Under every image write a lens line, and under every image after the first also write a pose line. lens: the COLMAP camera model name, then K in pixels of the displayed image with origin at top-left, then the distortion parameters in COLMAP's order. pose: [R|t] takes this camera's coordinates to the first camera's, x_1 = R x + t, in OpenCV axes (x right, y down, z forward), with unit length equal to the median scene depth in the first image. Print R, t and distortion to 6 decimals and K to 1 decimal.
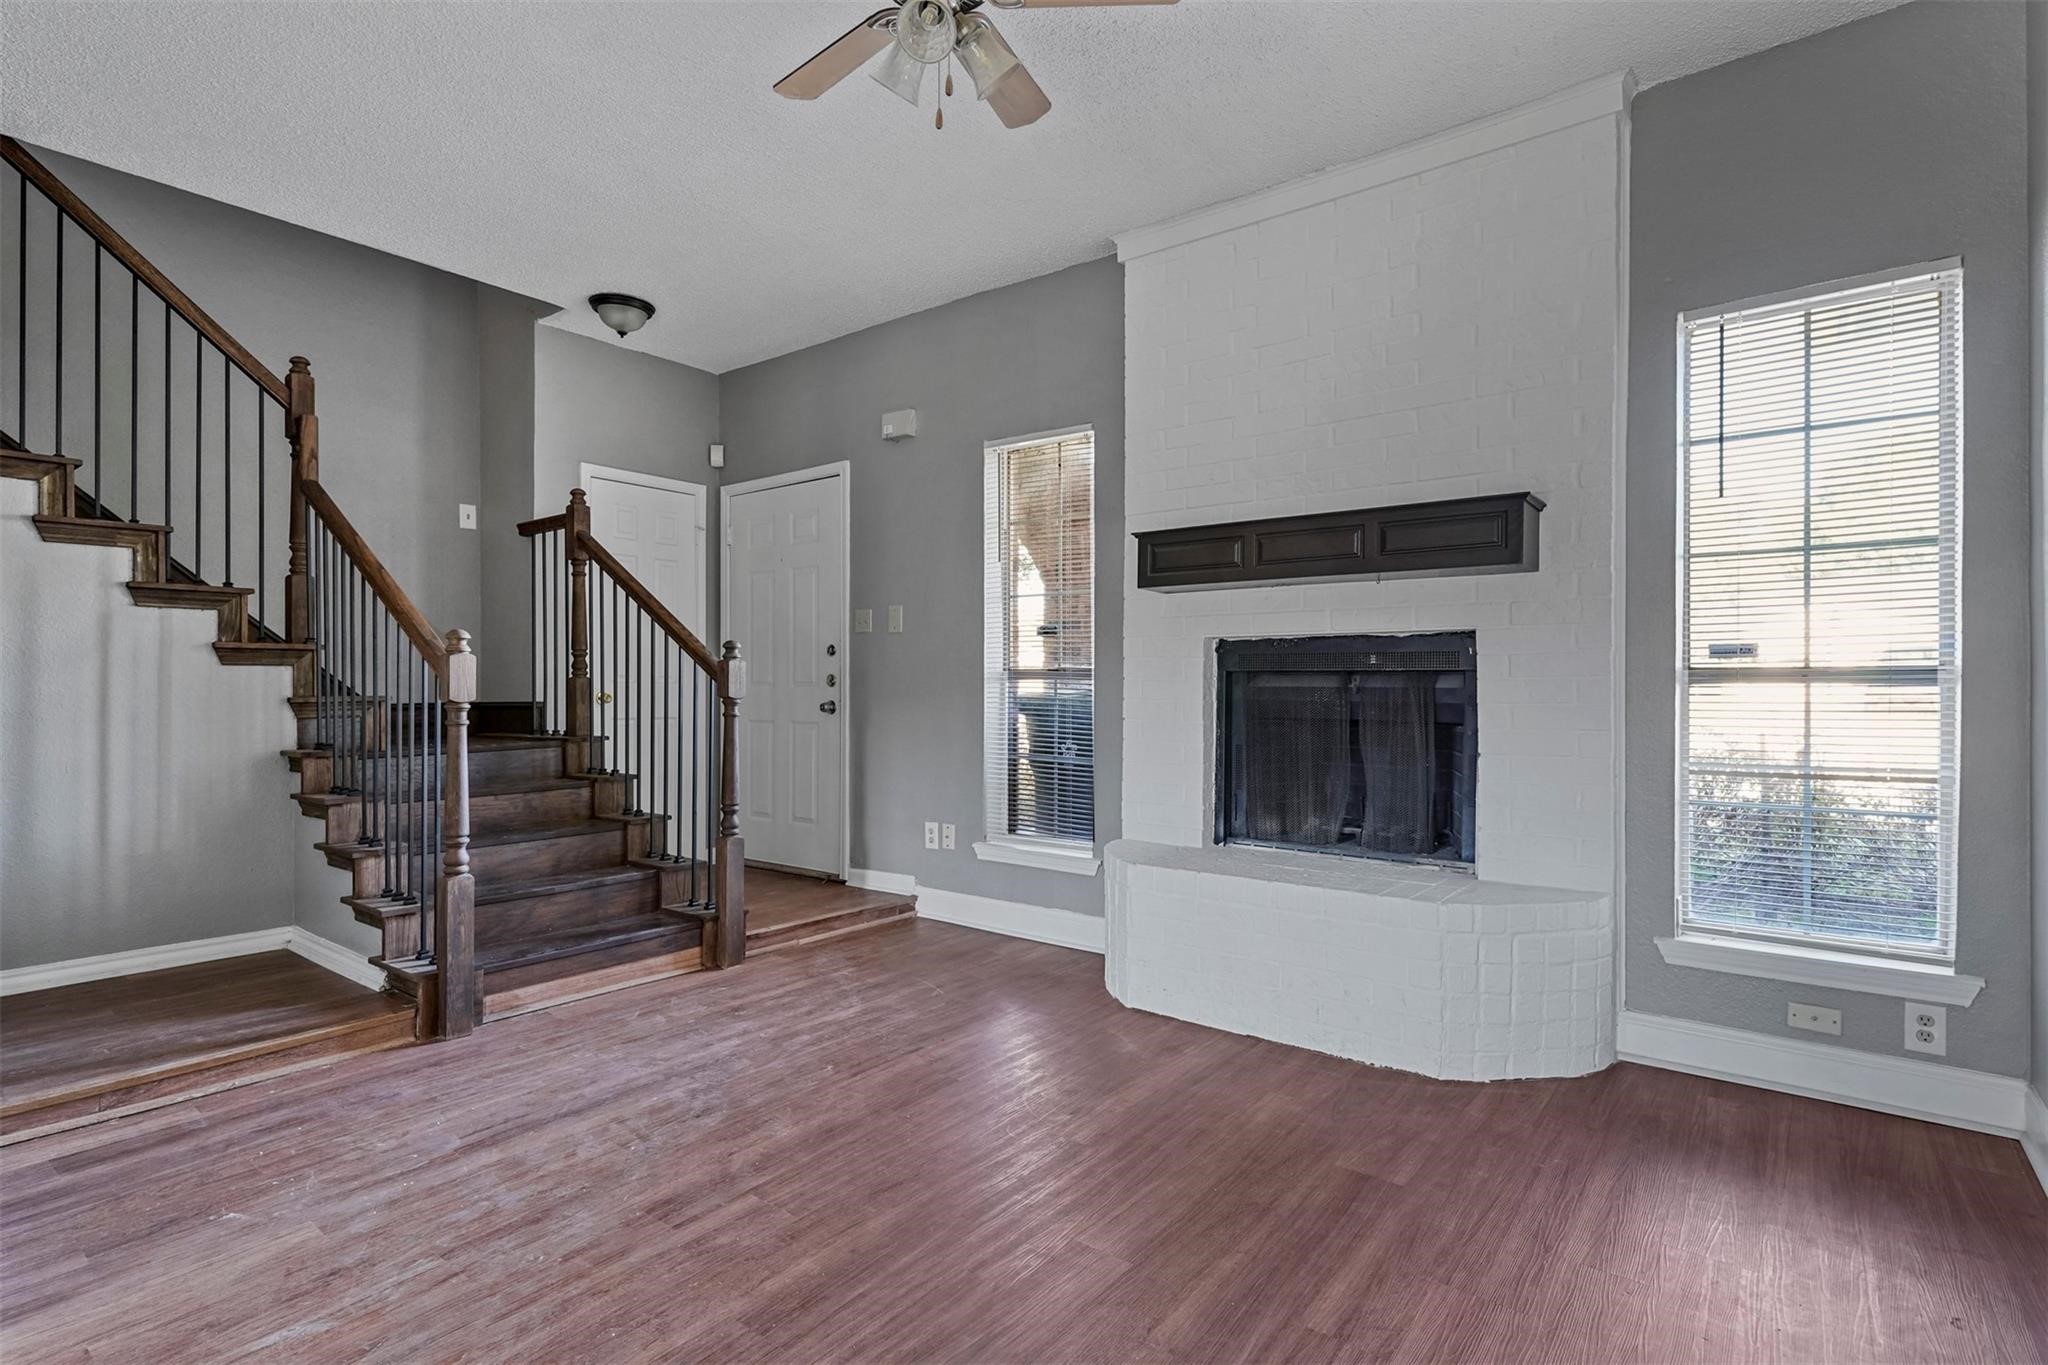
lens RADIAL K [[998.0, 0, 1027.8], [0, 998.0, 684.7], [0, 0, 1]] dist [-0.001548, 0.000405]
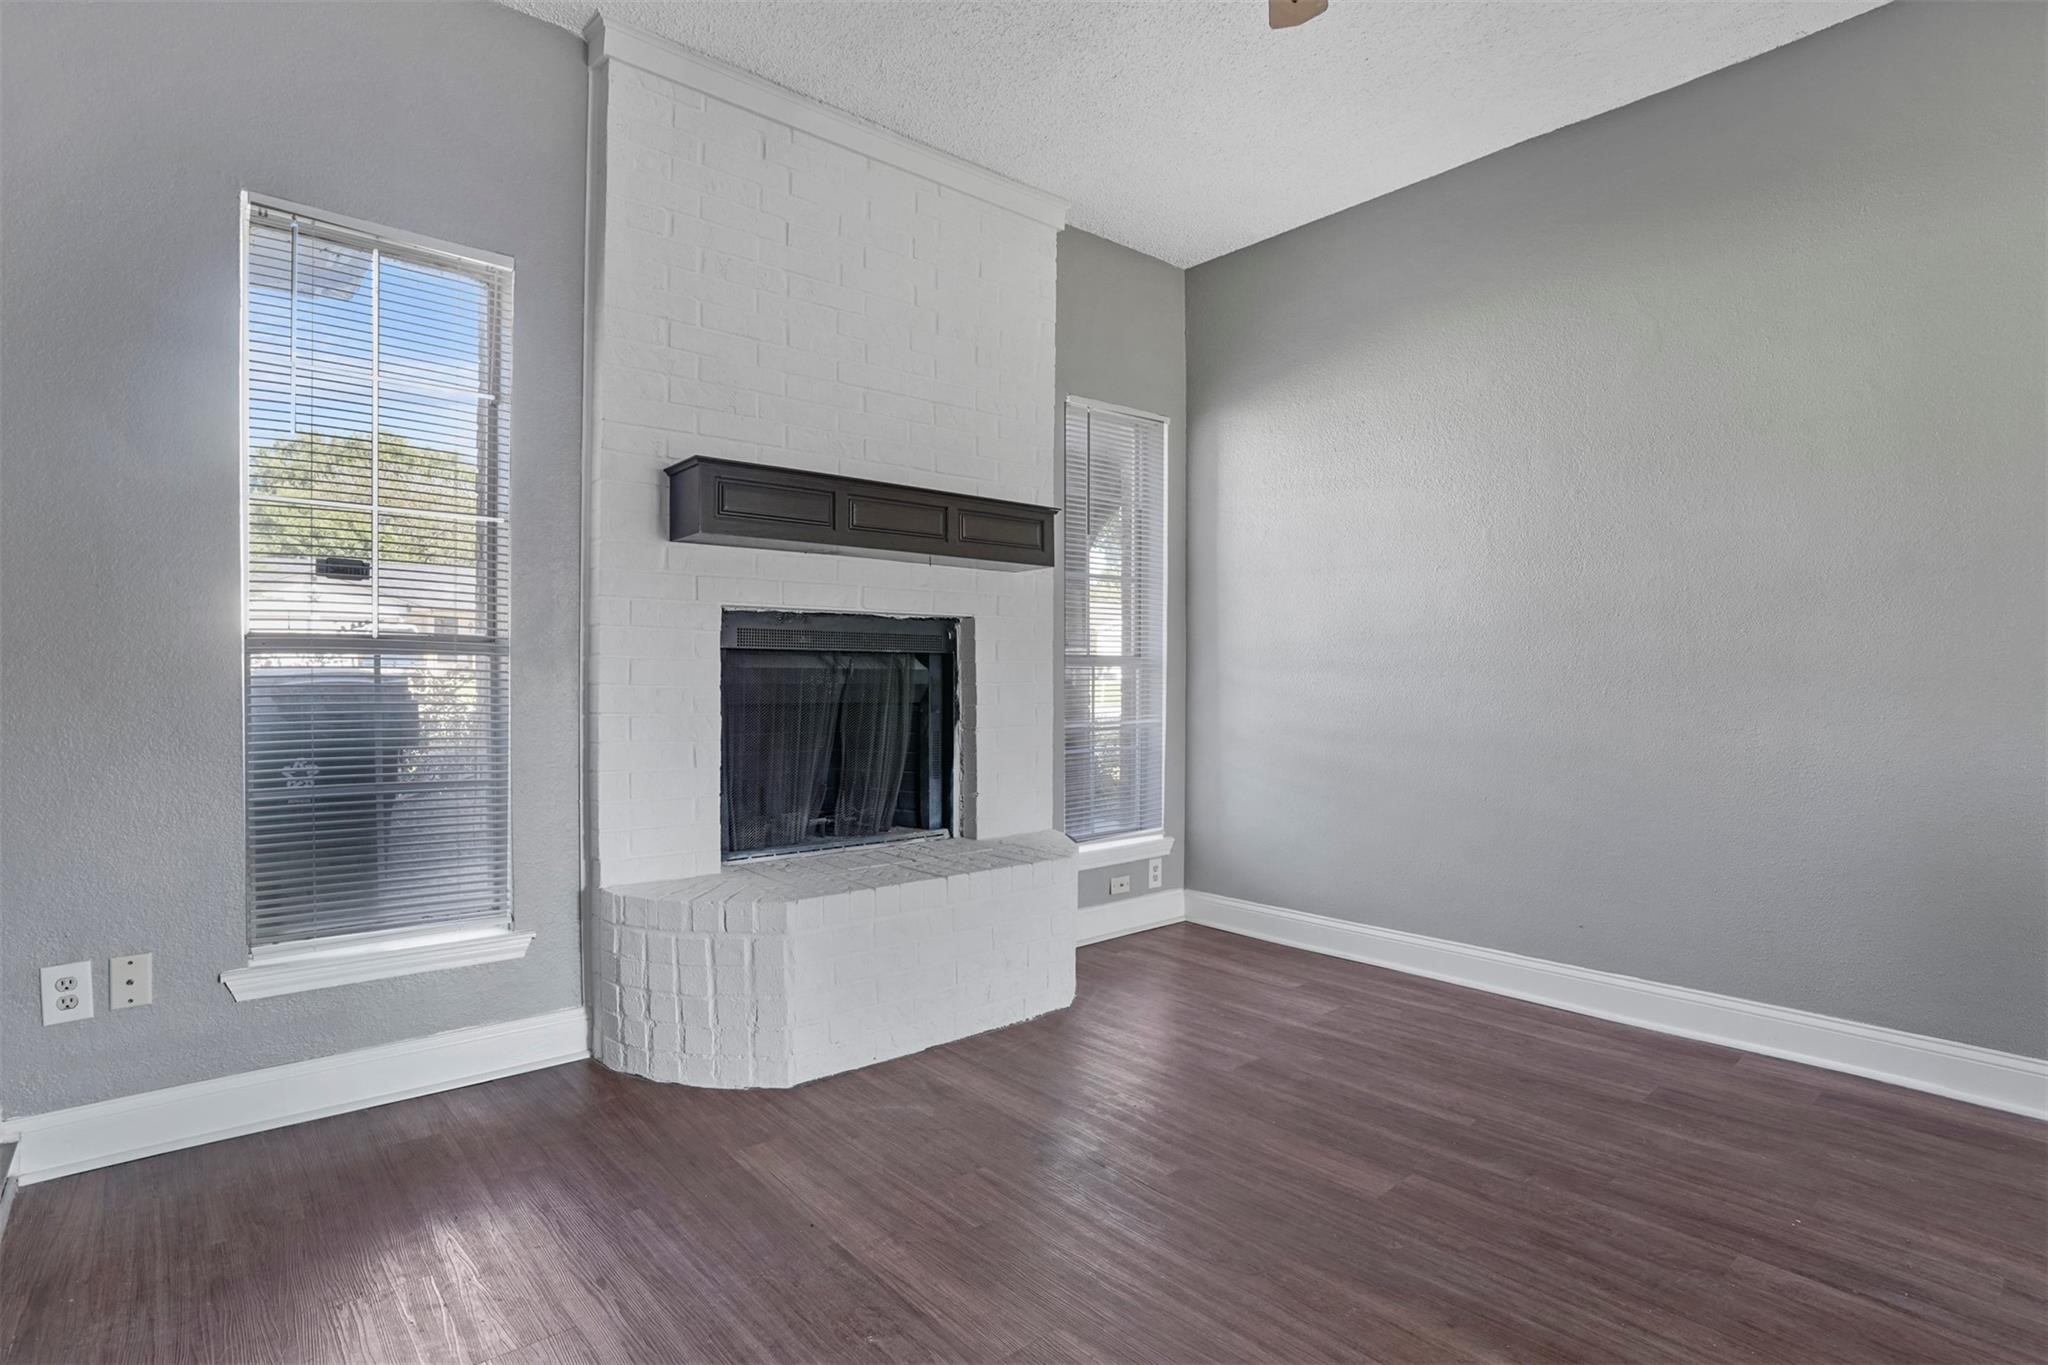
lens RADIAL K [[998.0, 0, 1034.1], [0, 998.0, 664.6], [0, 0, 1]] dist [-0.001548, 0.000405]
pose [[0.185759, 0.011906, 0.982523, -0.640805], [-0.004375, 0.999927, -0.011290, 0.009351], [-0.982586, -0.002201, 0.185798, 0.710825]]
